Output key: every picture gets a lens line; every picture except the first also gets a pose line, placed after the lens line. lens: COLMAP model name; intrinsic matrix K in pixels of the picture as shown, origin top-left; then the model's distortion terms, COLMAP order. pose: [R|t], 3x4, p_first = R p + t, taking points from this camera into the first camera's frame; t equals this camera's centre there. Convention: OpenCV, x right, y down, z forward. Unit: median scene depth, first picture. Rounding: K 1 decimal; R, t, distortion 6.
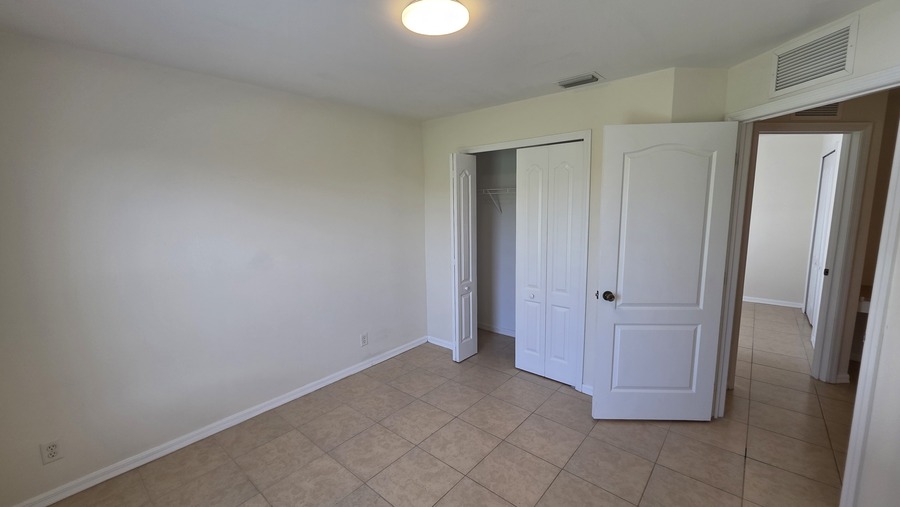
lens RADIAL K [[354.7, 0, 447.0], [0, 354.7, 246.3], [0, 0, 1]] dist [-0.003889, 0.000040]
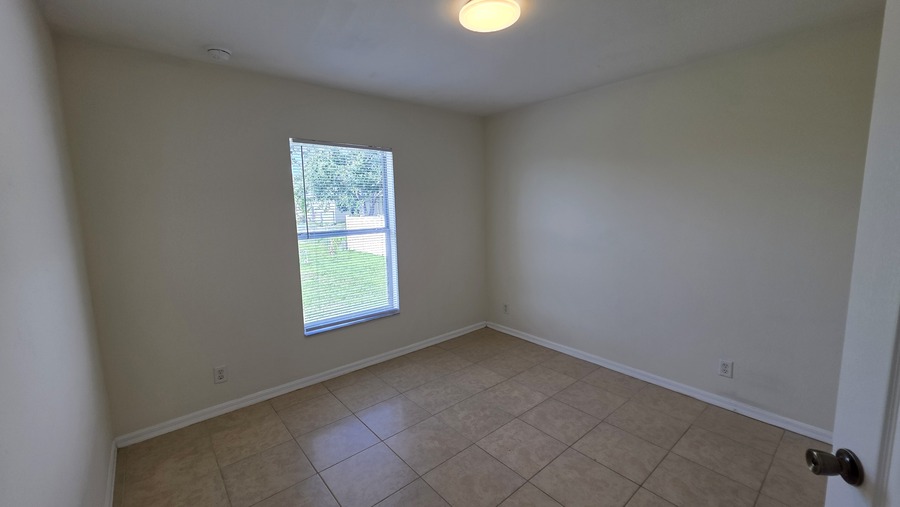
lens RADIAL K [[354.7, 0, 451.4], [0, 354.7, 250.6], [0, 0, 1]] dist [-0.003889, 0.000040]
pose [[-0.136506, 0.149952, -0.979224, 0.775098], [-0.100085, 0.981332, 0.164227, -0.058458], [0.985570, 0.120424, -0.118950, 0.738045]]
